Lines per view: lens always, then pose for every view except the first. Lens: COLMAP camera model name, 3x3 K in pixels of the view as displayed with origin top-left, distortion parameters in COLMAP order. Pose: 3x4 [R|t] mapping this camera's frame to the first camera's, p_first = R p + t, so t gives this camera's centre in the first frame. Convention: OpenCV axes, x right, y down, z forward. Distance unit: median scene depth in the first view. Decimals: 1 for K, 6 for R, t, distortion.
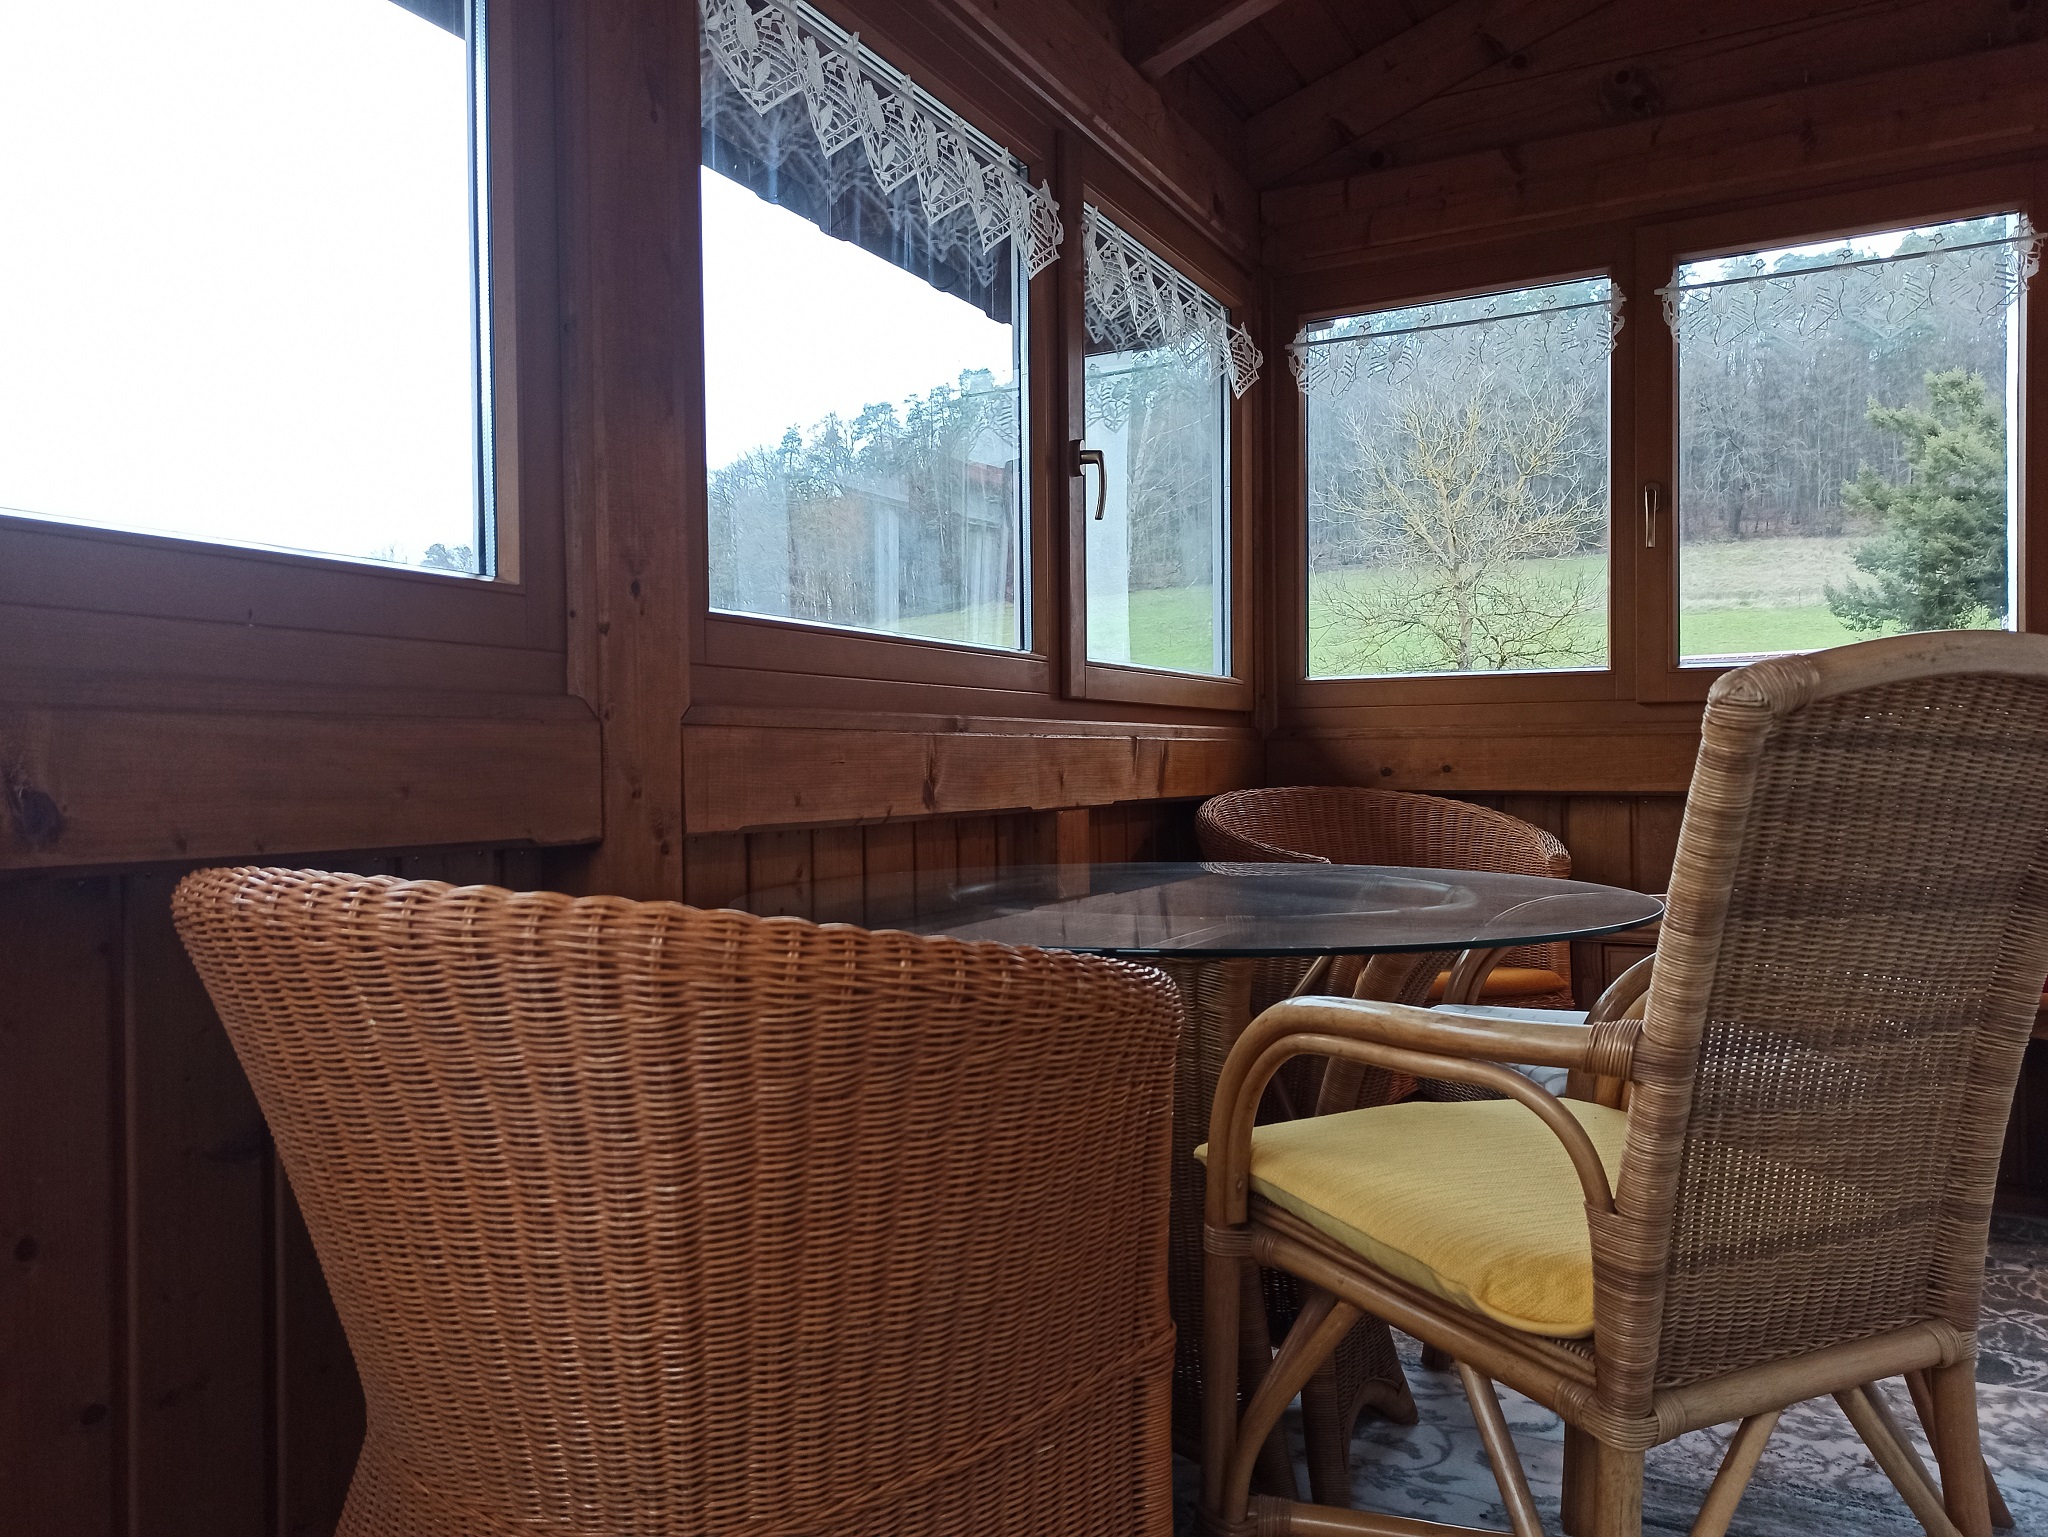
lens RADIAL K [[1503.2, 0, 1024.7], [0, 1503.2, 770.3], [0, 0, 1]] dist [0.054560, -0.045615]
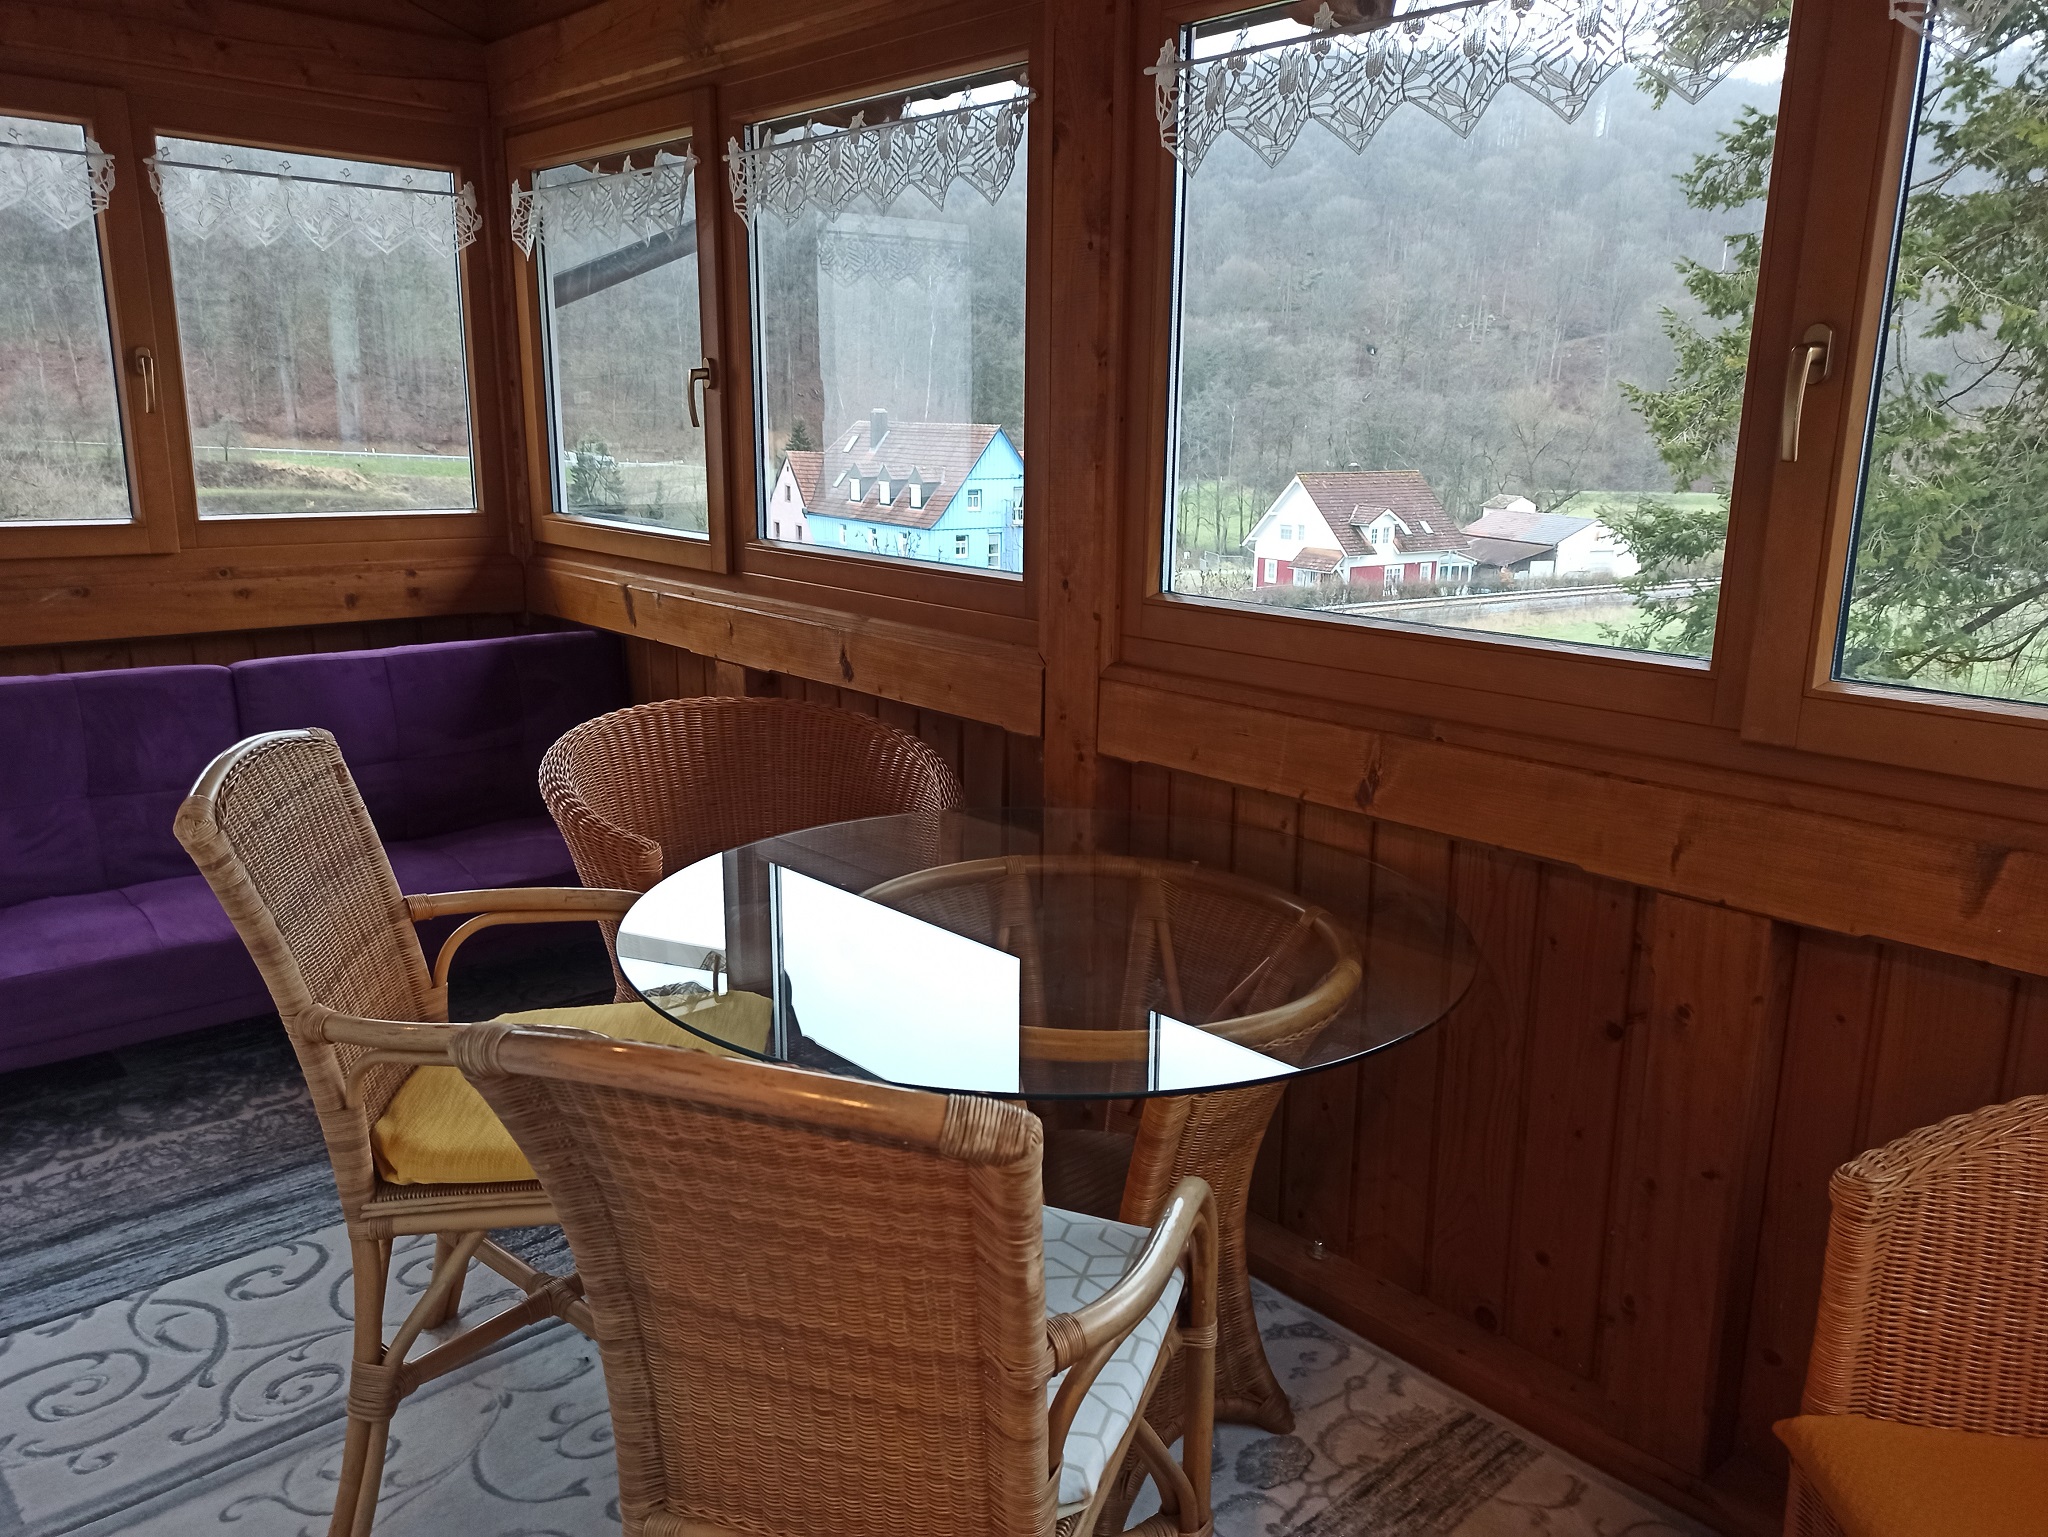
lens RADIAL K [[1503.2, 0, 1025.2], [0, 1503.2, 766.8], [0, 0, 1]] dist [0.054560, -0.045615]
pose [[-0.341785, 0.215878, -0.914647, 1.148559], [-0.020156, 0.971351, 0.236793, -0.291267], [0.939562, 0.099368, -0.327642, 1.433209]]
